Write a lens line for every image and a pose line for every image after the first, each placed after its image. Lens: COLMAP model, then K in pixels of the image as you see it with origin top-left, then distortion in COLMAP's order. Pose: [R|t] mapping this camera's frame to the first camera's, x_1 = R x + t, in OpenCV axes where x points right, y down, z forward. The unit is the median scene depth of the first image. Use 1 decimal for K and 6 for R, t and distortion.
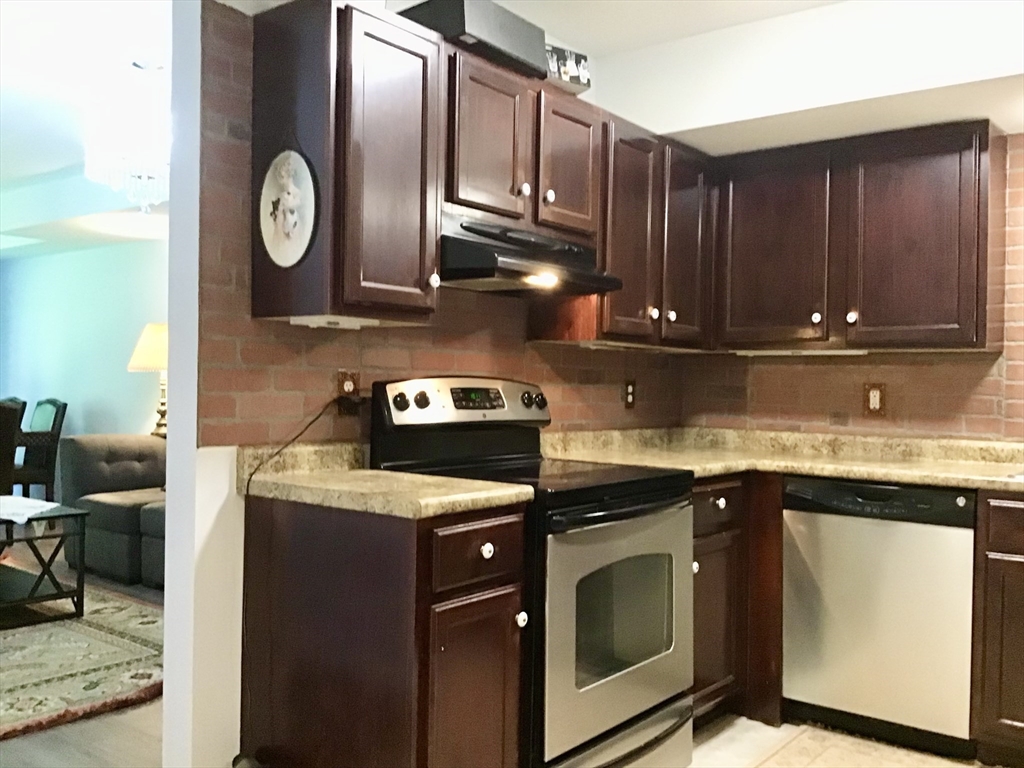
lens RADIAL K [[942.2, 0, 512.0], [0, 942.2, 384.0], [0, 0, 1]] dist [0.159215, -0.266442]
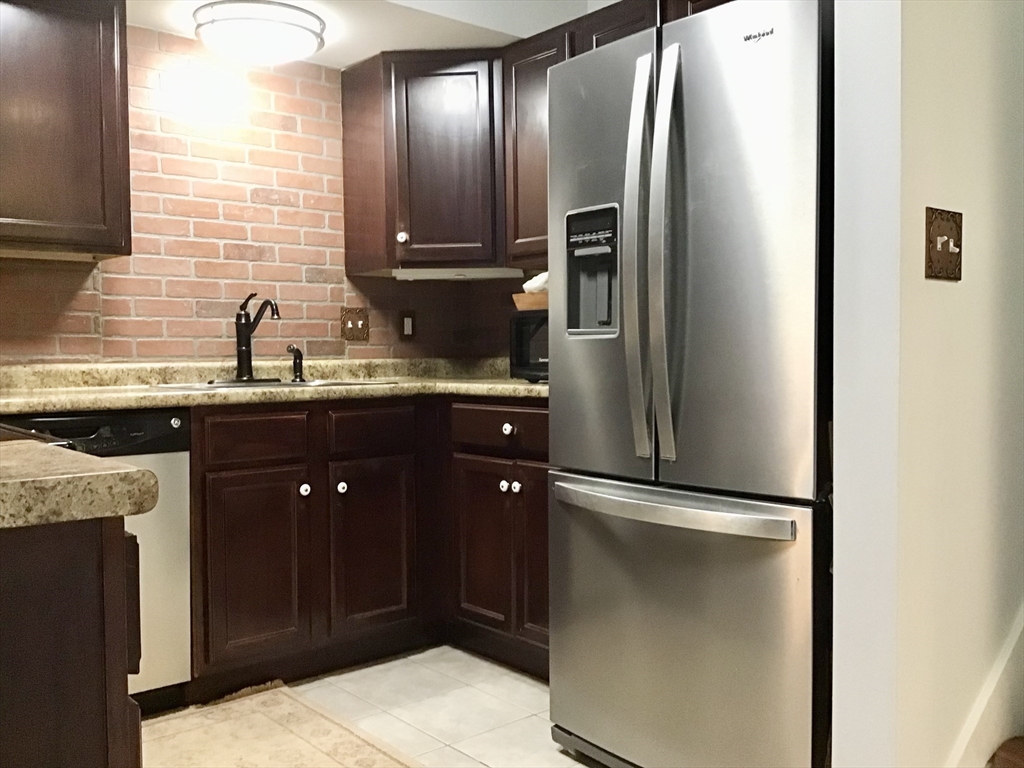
lens RADIAL K [[942.2, 0, 512.0], [0, 942.2, 384.0], [0, 0, 1]] dist [0.159215, -0.266442]
pose [[0.212551, -0.057600, 0.975451, -0.288927], [0.016217, 0.998332, 0.055417, 0.035733], [-0.977015, 0.004040, 0.213131, 0.430902]]
